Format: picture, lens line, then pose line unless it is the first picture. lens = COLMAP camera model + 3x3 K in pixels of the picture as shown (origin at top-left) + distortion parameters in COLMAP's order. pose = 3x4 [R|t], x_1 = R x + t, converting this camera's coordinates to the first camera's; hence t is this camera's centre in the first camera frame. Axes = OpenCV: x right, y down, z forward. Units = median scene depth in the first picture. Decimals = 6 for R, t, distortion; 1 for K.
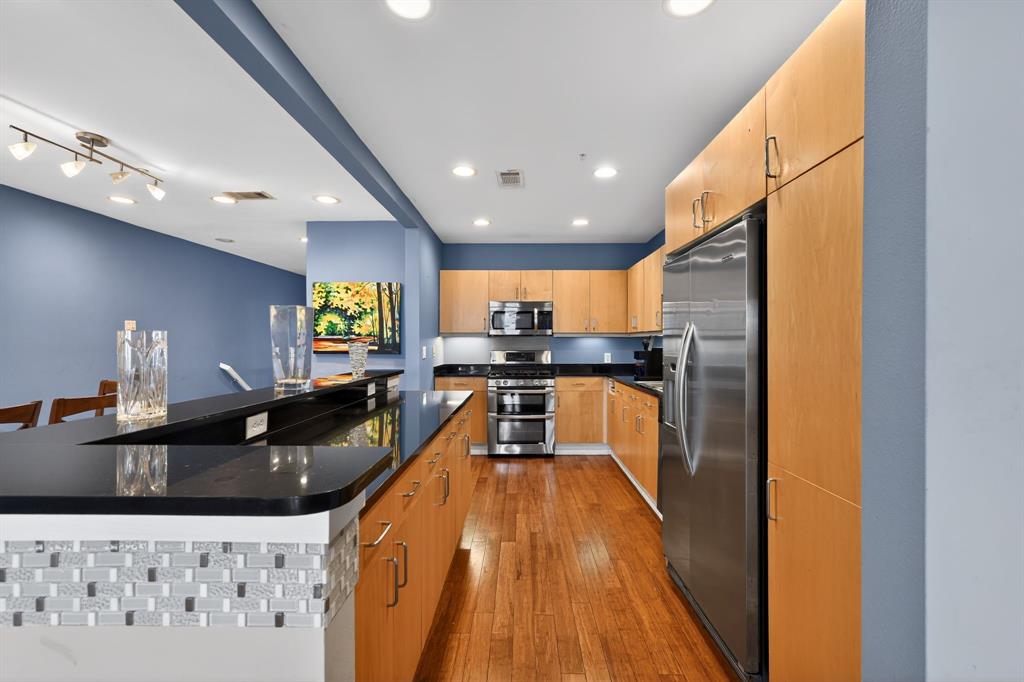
lens RADIAL K [[445.2, 0, 517.1], [0, 445.2, 343.0], [0, 0, 1]] dist [0.001049, -0.000077]
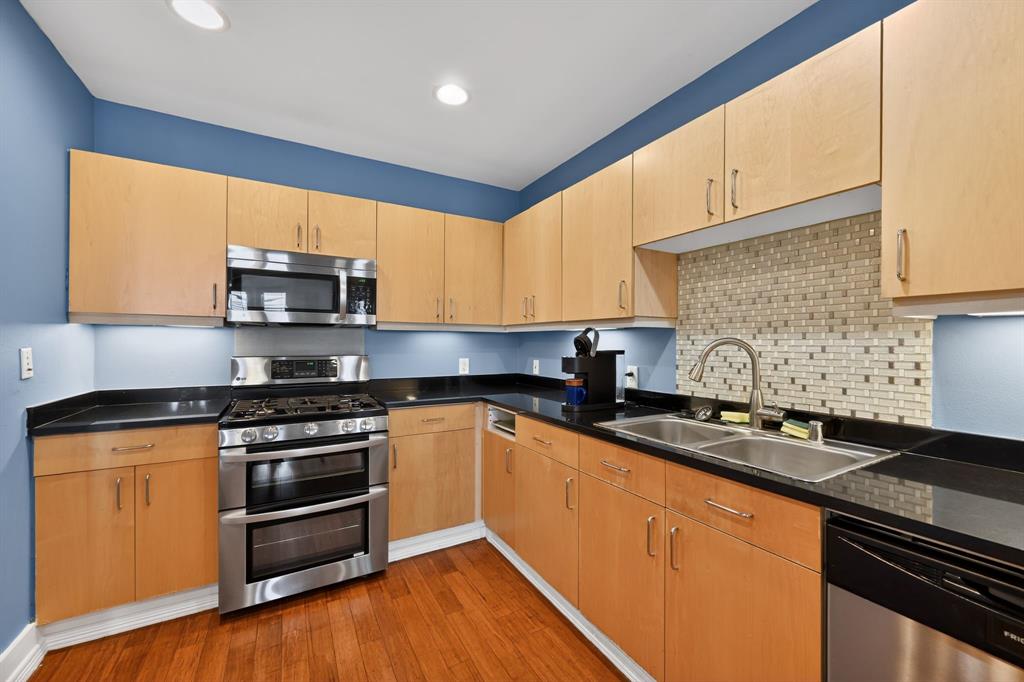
lens RADIAL K [[398.6, 0, 516.0], [0, 398.6, 343.6], [0, 0, 1]] dist [-0.011959, -0.000227]
pose [[0.856959, 0.002471, 0.515378, -0.019322], [-0.004471, 0.999987, 0.002640, 0.000840], [-0.515365, -0.004567, 0.856959, 0.531570]]
